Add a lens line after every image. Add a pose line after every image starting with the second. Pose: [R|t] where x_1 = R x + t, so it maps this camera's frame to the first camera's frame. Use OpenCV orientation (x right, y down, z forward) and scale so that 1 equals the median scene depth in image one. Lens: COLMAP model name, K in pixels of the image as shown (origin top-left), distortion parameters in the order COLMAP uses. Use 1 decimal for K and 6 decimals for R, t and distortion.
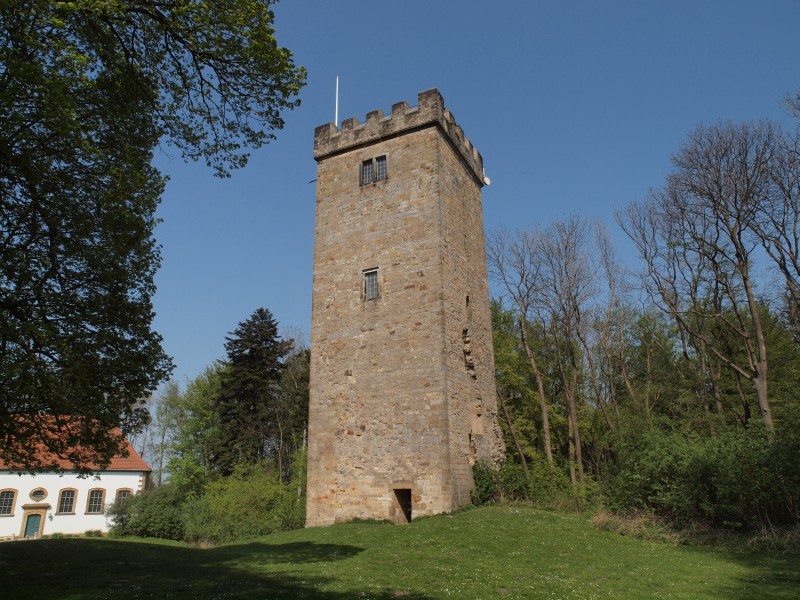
lens RADIAL K [[560.8, 0, 400.0], [0, 560.8, 300.0], [0, 0, 1]] dist [-0.135423, 0.115852]
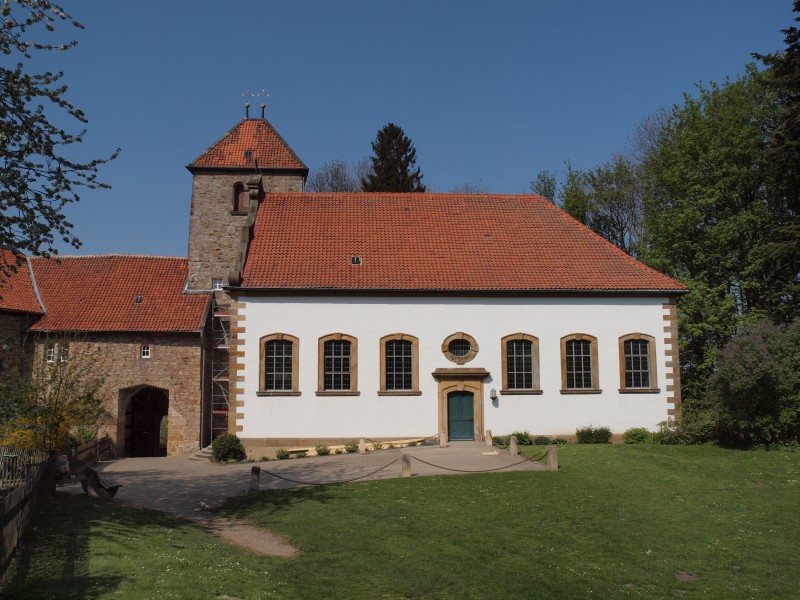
lens RADIAL K [[664.2, 0, 400.0], [0, 664.2, 300.0], [0, 0, 1]] dist [-0.062587, 0.005602]
pose [[0.946281, -0.035431, -0.321399, -0.908039], [0.096298, 0.979755, 0.175517, 0.376707], [0.308674, -0.197038, 0.930536, 0.834616]]
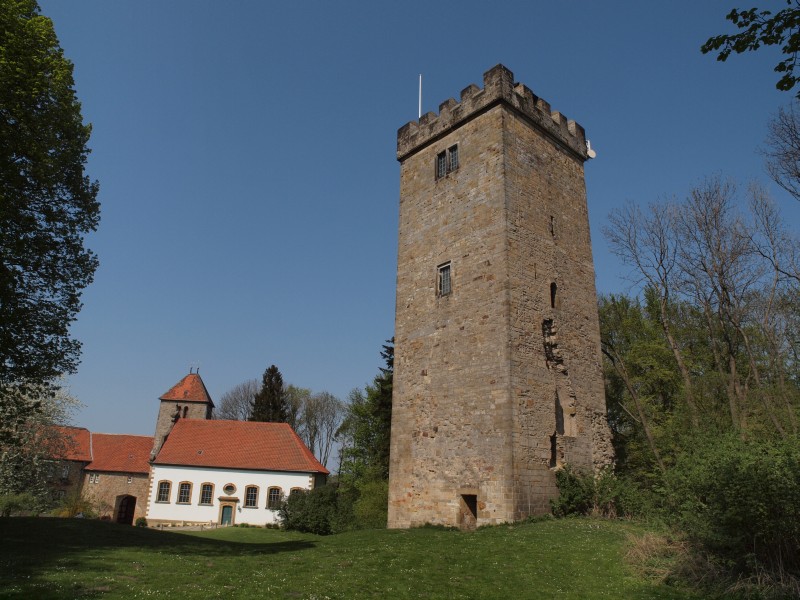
lens RADIAL K [[560.8, 0, 400.0], [0, 560.8, 300.0], [0, 0, 1]] dist [-0.135423, 0.115852]
pose [[0.925013, -0.080323, -0.371348, 0.225422], [0.076076, 0.996760, -0.026100, 0.025353], [0.372241, -0.004108, 0.928127, 0.080125]]
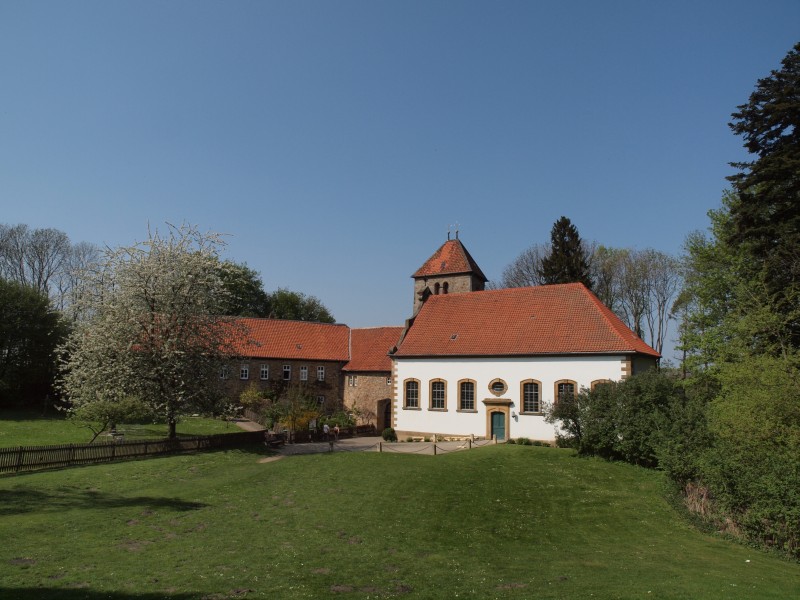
lens RADIAL K [[560.8, 0, 400.0], [0, 560.8, 300.0], [0, 0, 1]] dist [-0.135423, 0.115852]
pose [[0.556089, -0.097244, -0.825414, -0.151646], [0.241285, 0.969248, 0.048367, 0.286056], [0.795328, -0.226056, 0.562452, 0.798553]]
